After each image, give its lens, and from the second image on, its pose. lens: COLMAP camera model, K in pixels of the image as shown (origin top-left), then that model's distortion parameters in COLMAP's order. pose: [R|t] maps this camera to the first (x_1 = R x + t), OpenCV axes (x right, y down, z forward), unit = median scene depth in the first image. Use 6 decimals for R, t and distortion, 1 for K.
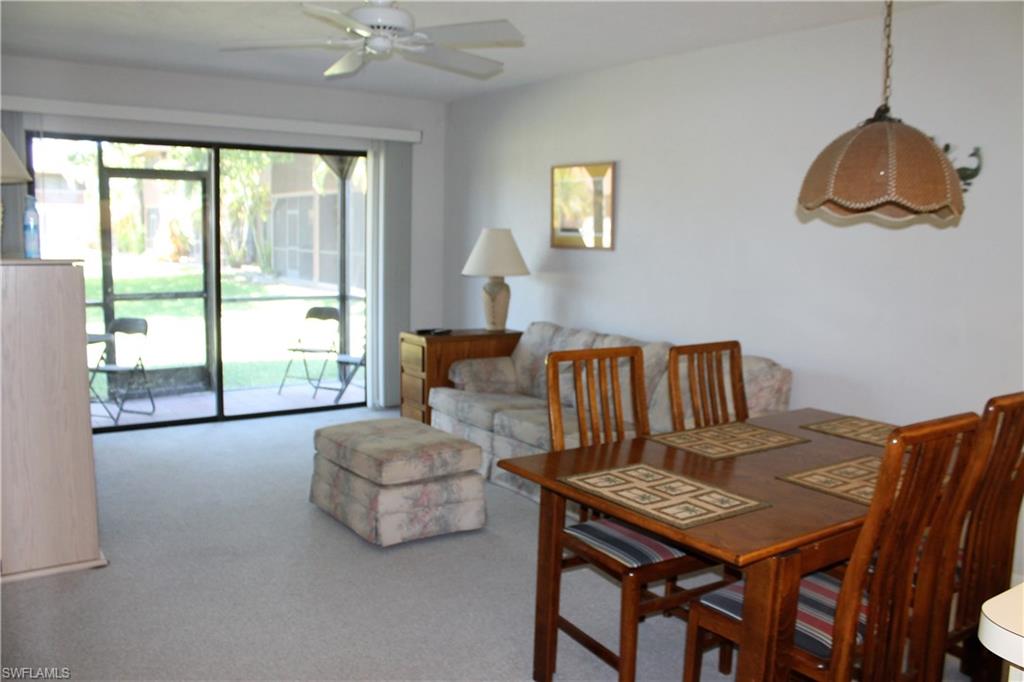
lens RADIAL K [[843.4, 0, 512.0], [0, 843.4, 341.0], [0, 0, 1]] dist [-0.162261, 0.137779]
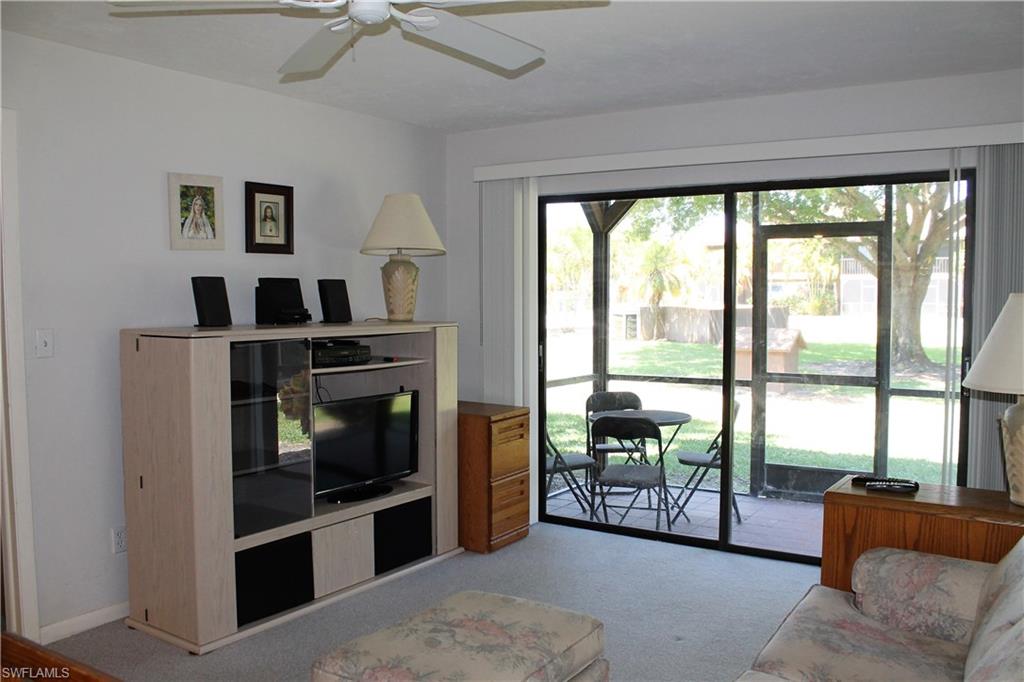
lens RADIAL K [[843.4, 0, 512.0], [0, 843.4, 341.0], [0, 0, 1]] dist [-0.162261, 0.137779]
pose [[0.361898, 0.025596, -0.931866, 0.318872], [-0.107550, 0.994094, -0.014463, -0.070412], [0.925993, 0.105456, 0.362514, 0.608263]]
